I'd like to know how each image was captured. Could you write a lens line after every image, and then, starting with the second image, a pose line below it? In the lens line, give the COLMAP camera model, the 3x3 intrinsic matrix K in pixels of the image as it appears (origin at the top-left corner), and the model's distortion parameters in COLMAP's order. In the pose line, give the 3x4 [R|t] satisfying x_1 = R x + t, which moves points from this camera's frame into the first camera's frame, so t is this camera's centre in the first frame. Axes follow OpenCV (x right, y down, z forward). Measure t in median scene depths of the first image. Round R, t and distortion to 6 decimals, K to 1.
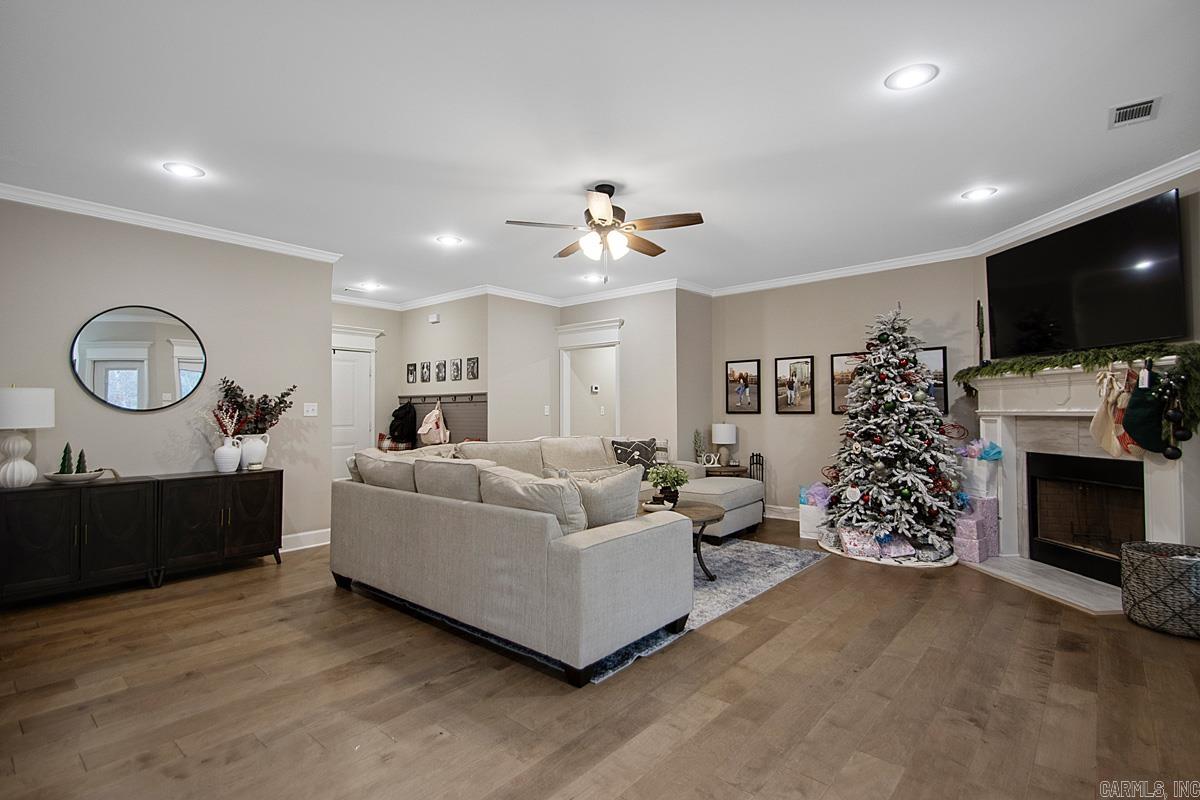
lens RADIAL K [[548.4, 0, 599.3], [0, 548.4, 396.2], [0, 0, 1]] dist [0.023287, -0.020621]
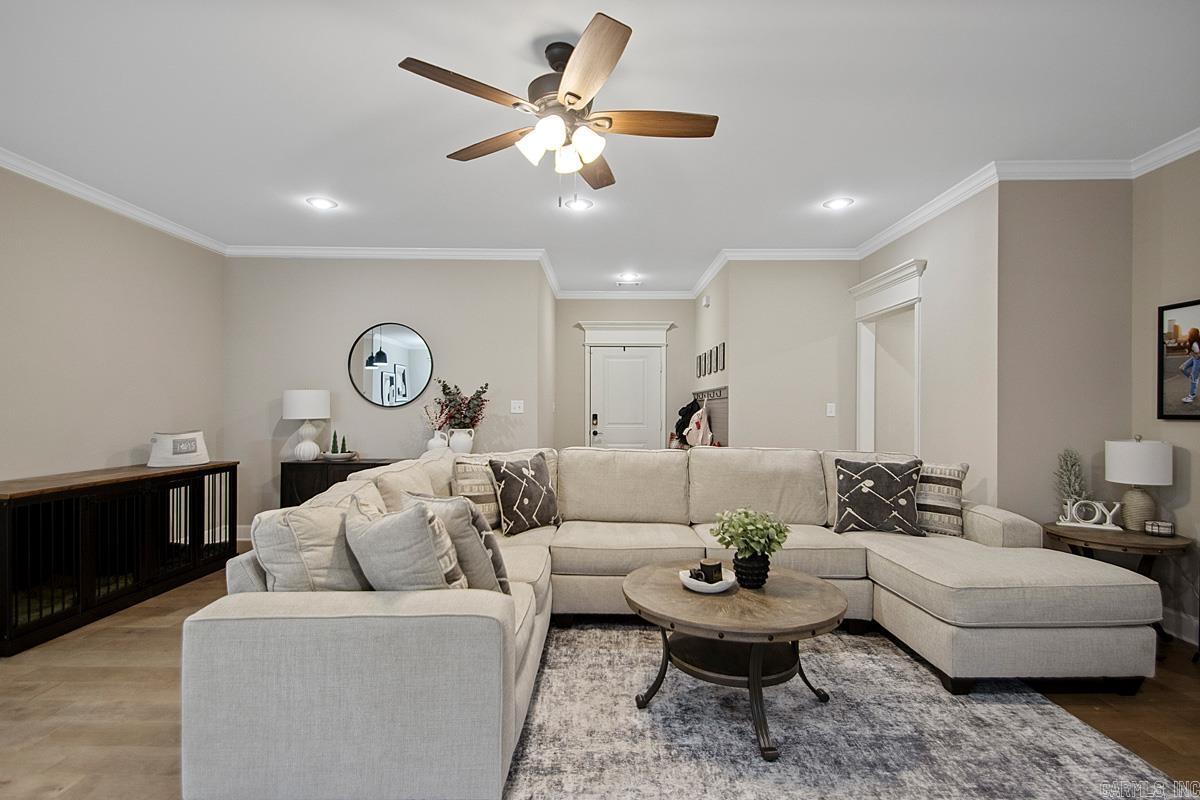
lens RADIAL K [[567.9, 0, 600.0], [0, 567.9, 400.0], [0, 0, 1]] dist [0.001279, -0.000350]
pose [[0.655955, -0.005433, -0.754780, 0.392956], [0.012050, 0.999922, 0.003274, 0.011098], [0.754704, -0.011242, 0.655969, 0.450609]]
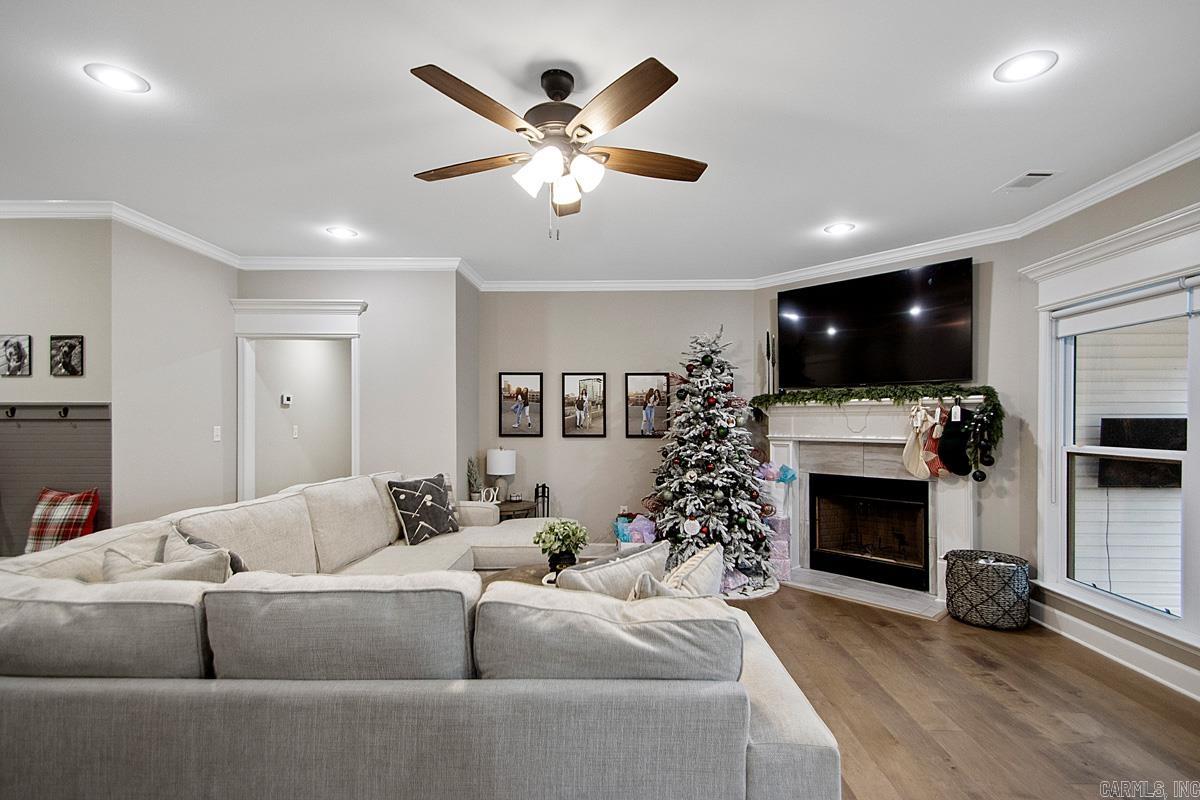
lens RADIAL K [[568.5, 0, 599.8], [0, 568.5, 417.8], [0, 0, 1]] dist [0.032884, -0.027947]
pose [[0.771092, 0.010152, 0.636643, -0.263036], [-0.022614, 0.999679, 0.011449, -0.012865], [-0.636322, -0.023225, 0.771074, 0.354249]]
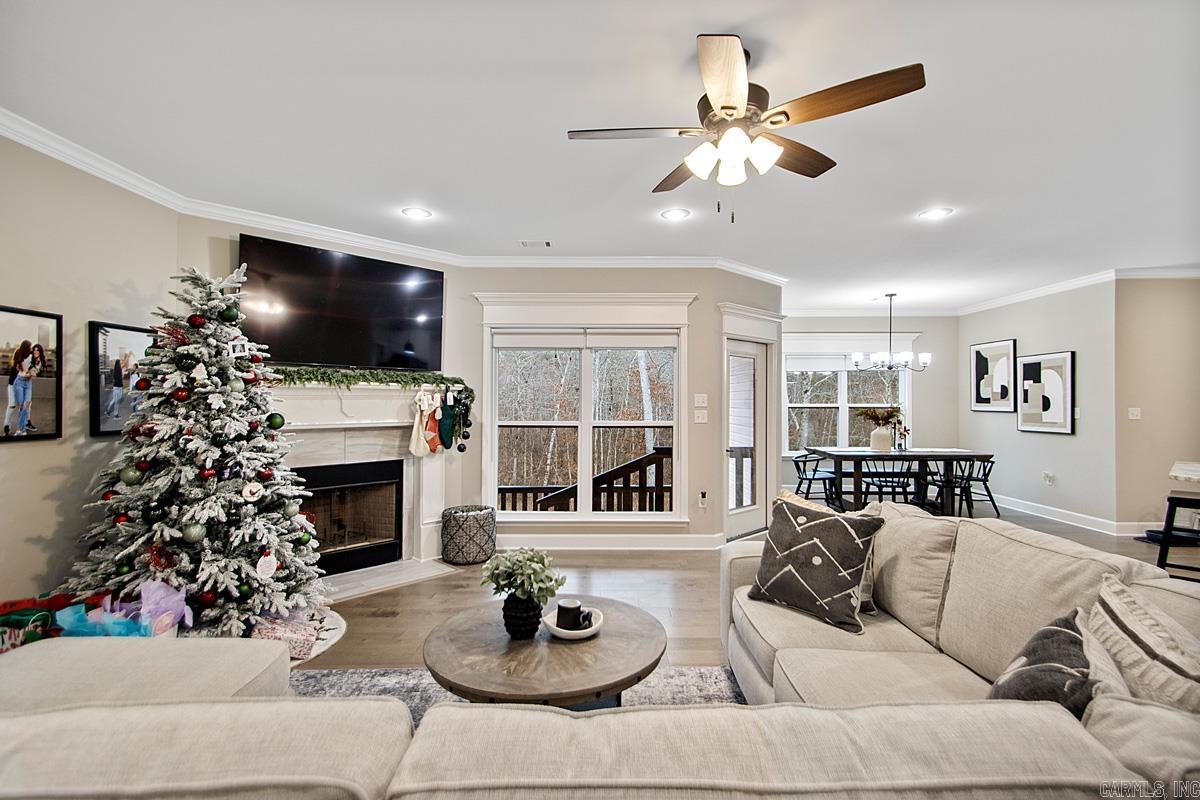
lens RADIAL K [[548.4, 0, 599.3], [0, 548.4, 396.2], [0, 0, 1]] dist [0.023287, -0.020621]
pose [[-0.650299, 0.012627, 0.759574, -0.243117], [-0.018242, 0.999314, -0.032231, 0.000798], [-0.759459, -0.034816, -0.649622, 1.096122]]
